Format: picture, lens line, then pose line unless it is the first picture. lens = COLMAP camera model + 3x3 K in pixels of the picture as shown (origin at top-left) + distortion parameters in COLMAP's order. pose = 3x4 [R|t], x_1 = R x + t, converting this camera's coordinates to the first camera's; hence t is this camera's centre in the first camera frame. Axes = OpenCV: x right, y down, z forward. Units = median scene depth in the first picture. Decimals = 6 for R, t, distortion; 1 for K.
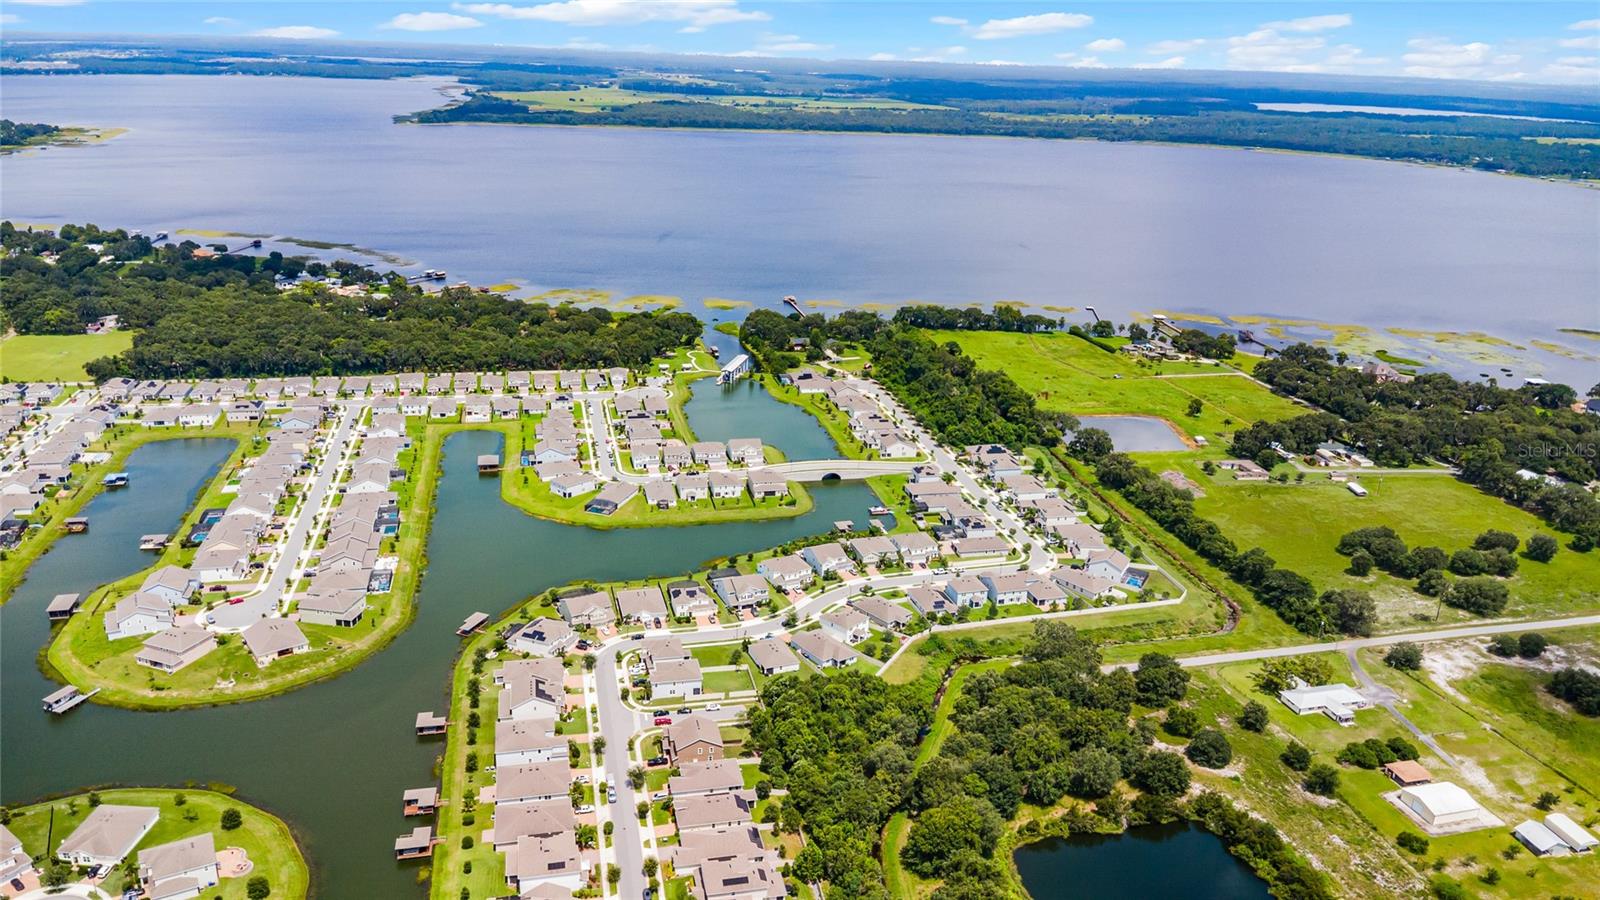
lens RADIAL K [[1165.9, 0, 798.5], [0, 1165.9, 429.2], [0, 0, 1]] dist [0.028666, -0.037426]
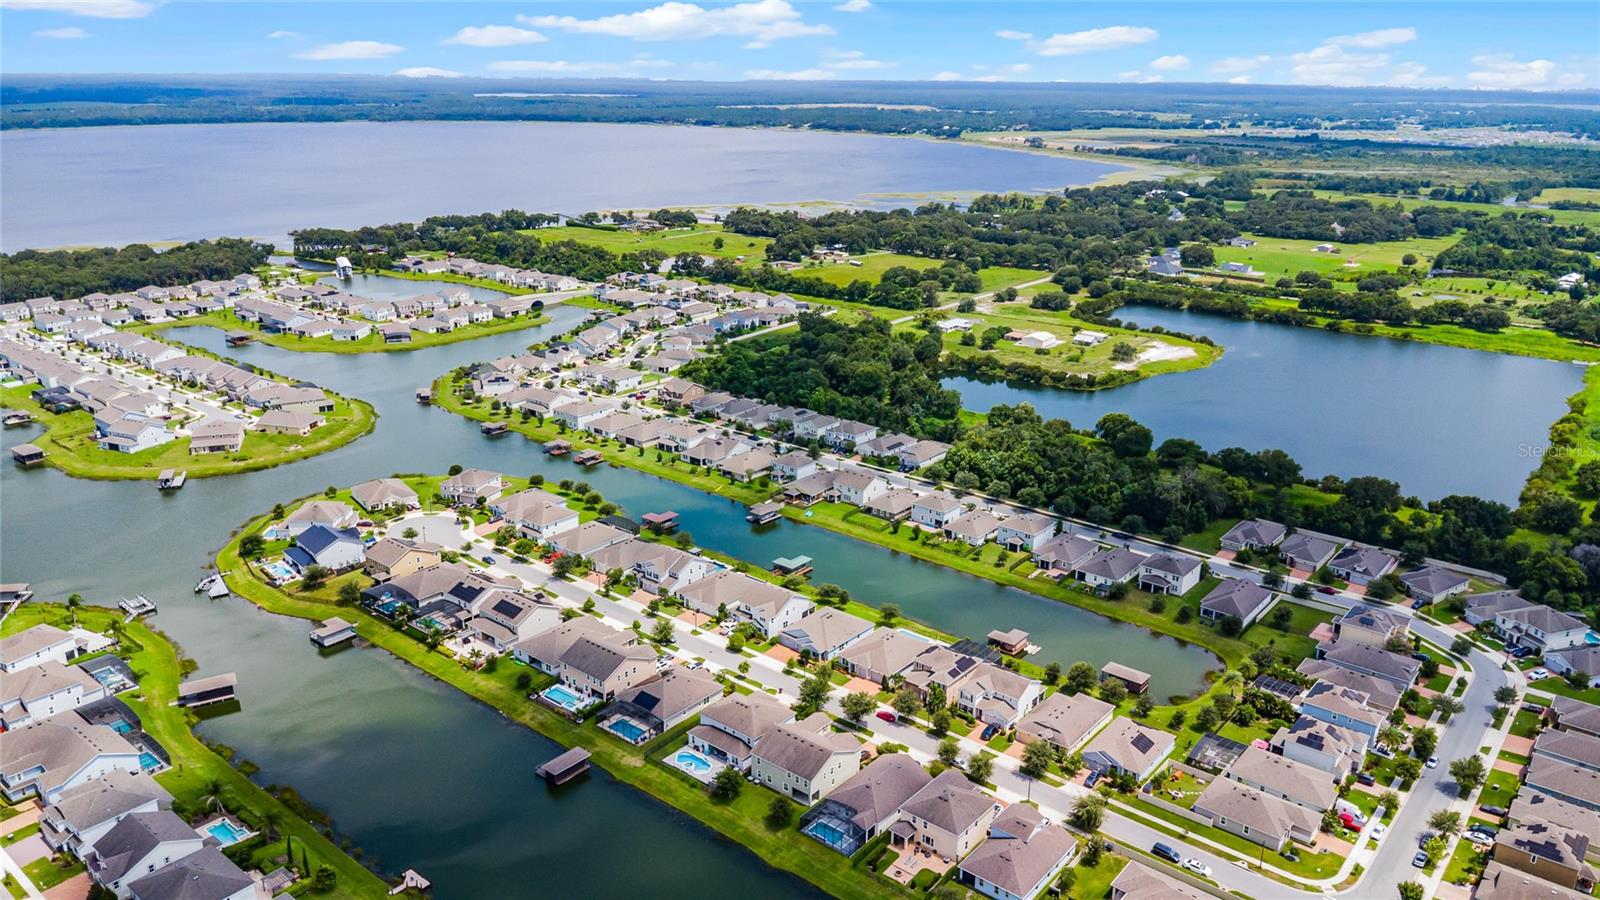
lens RADIAL K [[1166.3, 0, 796.1], [0, 1166.3, 419.4], [0, 0, 1]] dist [0.047876, -0.059531]
pose [[0.790077, -0.202018, 0.578764, -0.467848], [0.209448, 0.976280, 0.054850, 0.140704], [-0.576117, 0.077885, 0.813648, -0.153996]]
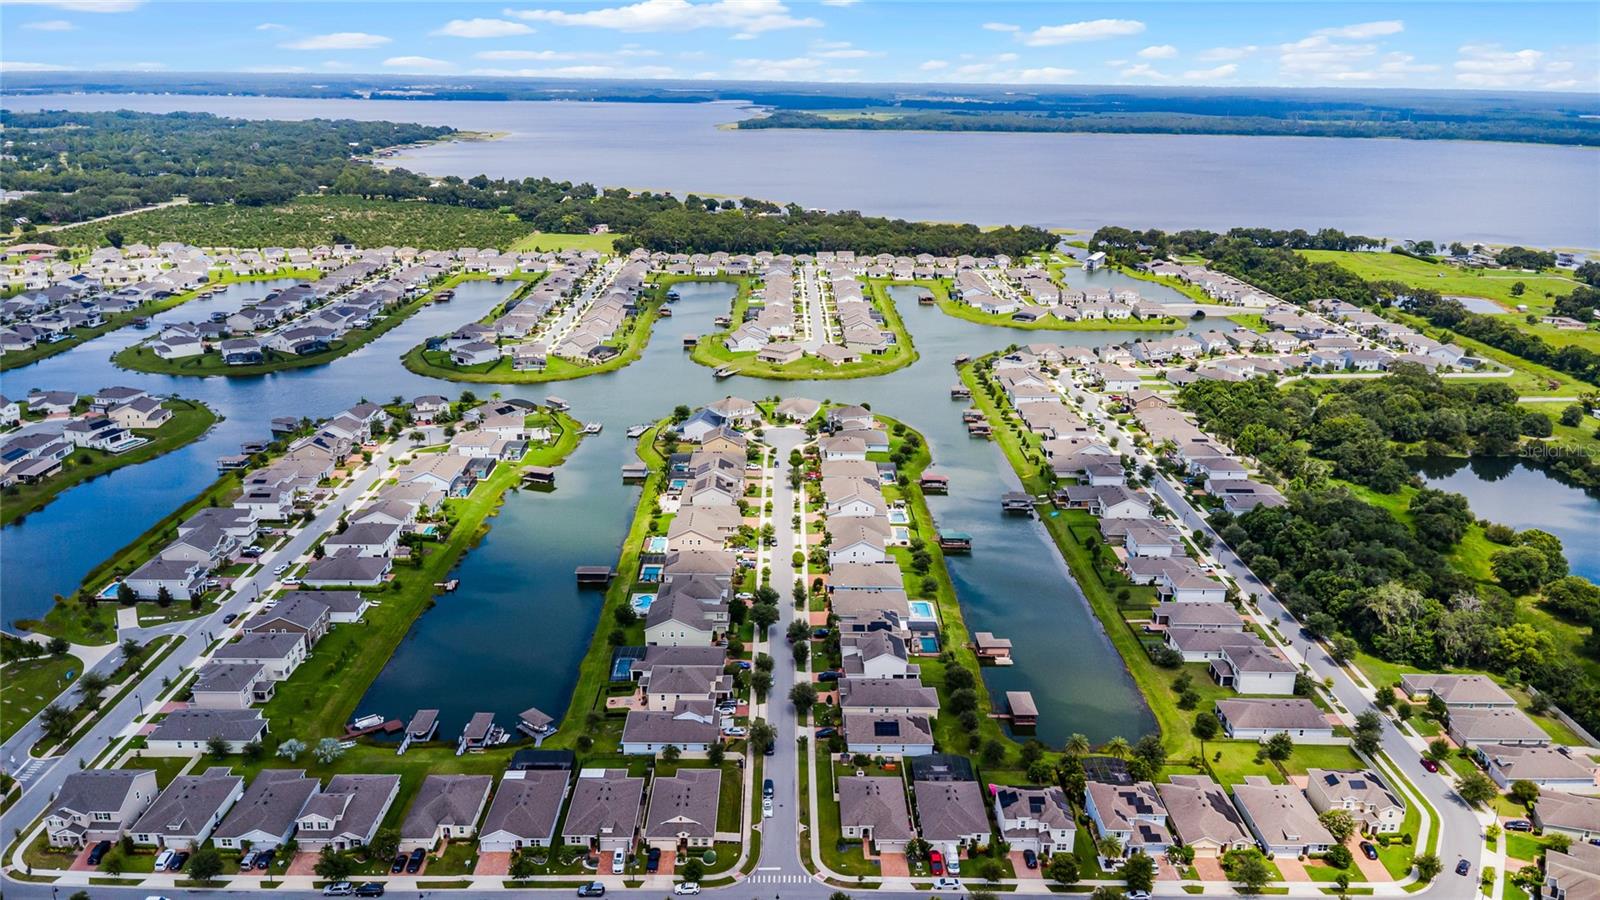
lens RADIAL K [[1166.3, 0, 796.1], [0, 1166.3, 419.4], [0, 0, 1]] dist [0.047876, -0.059531]
pose [[0.977062, 0.040101, -0.209144, -0.118340], [-0.047324, 0.998439, -0.029648, 0.199314], [0.207628, 0.038866, 0.977435, -0.302465]]
